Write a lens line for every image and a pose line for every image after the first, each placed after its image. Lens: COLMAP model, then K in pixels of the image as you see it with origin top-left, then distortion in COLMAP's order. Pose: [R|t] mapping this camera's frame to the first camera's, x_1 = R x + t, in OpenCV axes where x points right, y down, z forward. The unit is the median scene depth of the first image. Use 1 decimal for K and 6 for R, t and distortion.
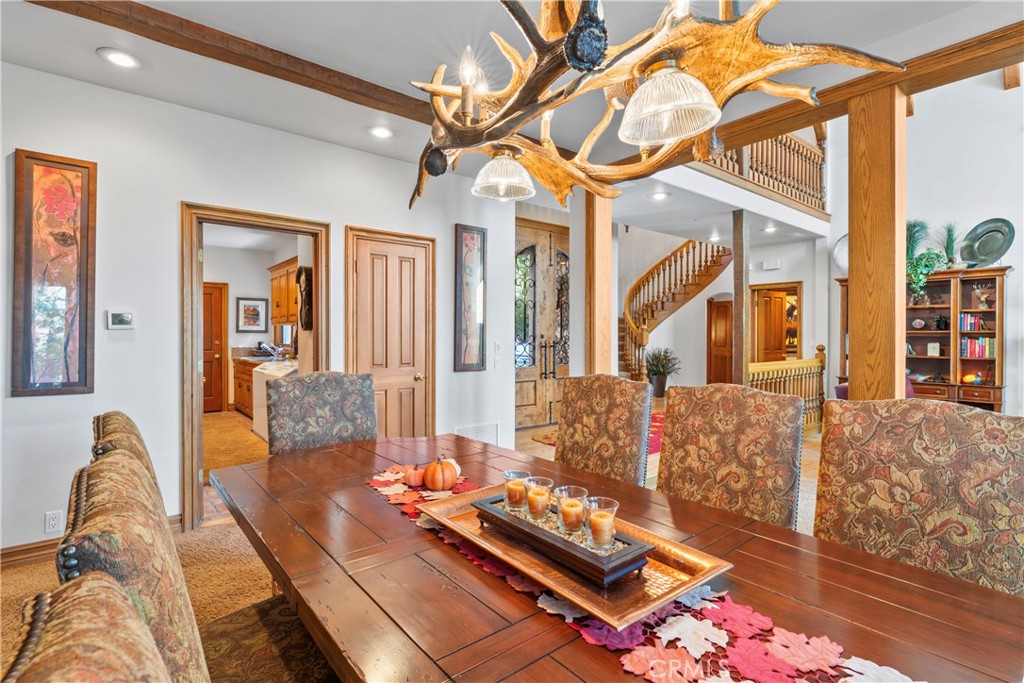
lens RADIAL K [[493.6, 0, 512.0], [0, 493.6, 341.5], [0, 0, 1]] dist [0.000041, 0.000097]
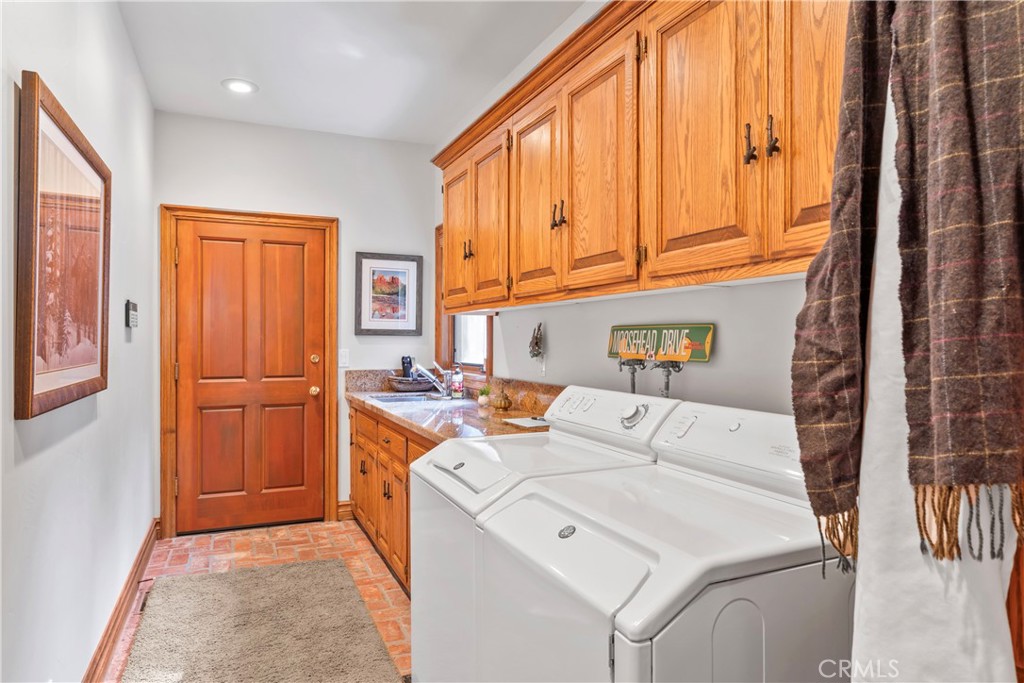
lens RADIAL K [[617.3, 0, 512.0], [0, 617.3, 341.5], [0, 0, 1]] dist [0.000076, 0.000013]
pose [[0.966775, 0.000764, -0.255626, -0.295367], [-0.002194, 0.999984, -0.005307, -0.009954], [0.255618, 0.005691, 0.966761, 0.525858]]
